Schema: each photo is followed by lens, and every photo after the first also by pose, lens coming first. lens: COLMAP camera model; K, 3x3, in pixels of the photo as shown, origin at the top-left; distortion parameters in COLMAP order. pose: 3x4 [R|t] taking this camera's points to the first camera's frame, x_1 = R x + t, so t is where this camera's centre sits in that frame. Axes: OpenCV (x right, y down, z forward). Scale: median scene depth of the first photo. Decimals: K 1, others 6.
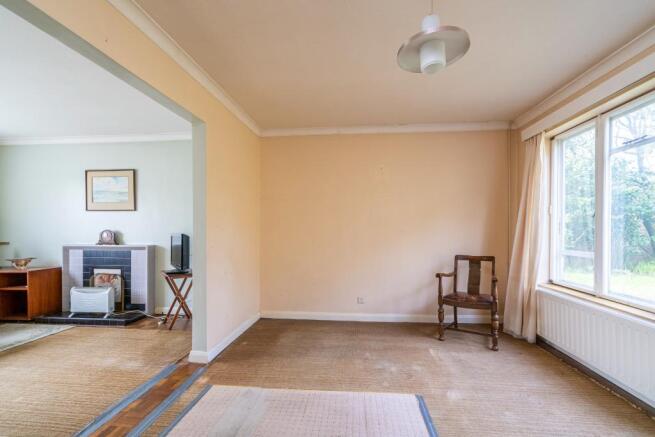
lens RADIAL K [[297.7, 0, 327.7], [0, 297.7, 232.9], [0, 0, 1]] dist [-0.005127, -0.000413]
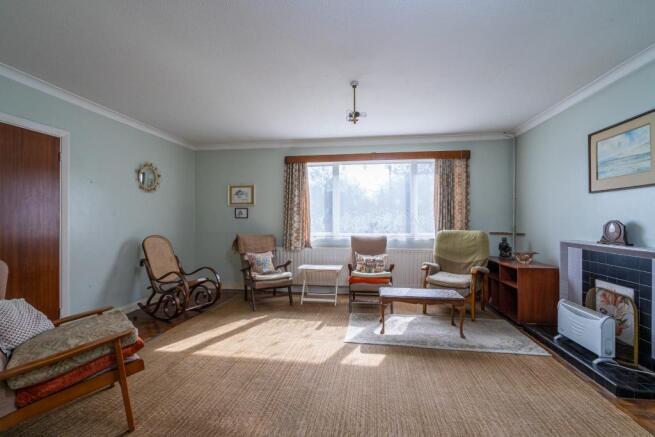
lens RADIAL K [[297.7, 0, 329.0], [0, 297.7, 216.5], [0, 0, 1]] dist [-0.005127, -0.000413]
pose [[-0.042005, -0.010607, -0.999061, -0.100801], [-0.013494, 0.999858, -0.010048, -0.003974], [0.999026, 0.013059, -0.042142, 0.433729]]
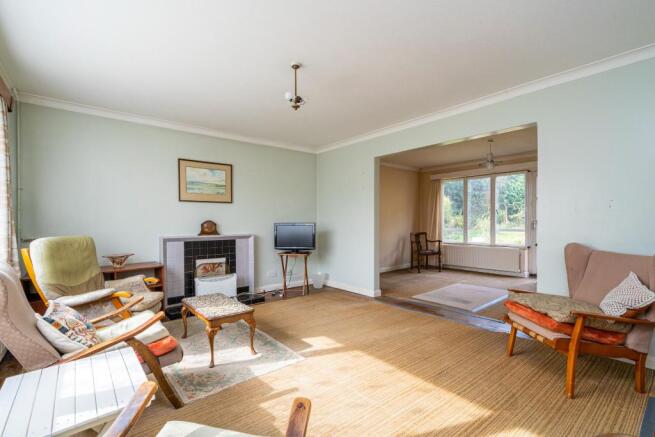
lens RADIAL K [[297.7, 0, 325.6], [0, 297.7, 221.6], [0, 0, 1]] dist [-0.005127, -0.000413]
pose [[0.713218, -0.005024, 0.700925, -1.181063], [0.014411, 0.999868, -0.007497, 0.007112], [-0.700794, 0.015448, 0.713196, -0.014519]]
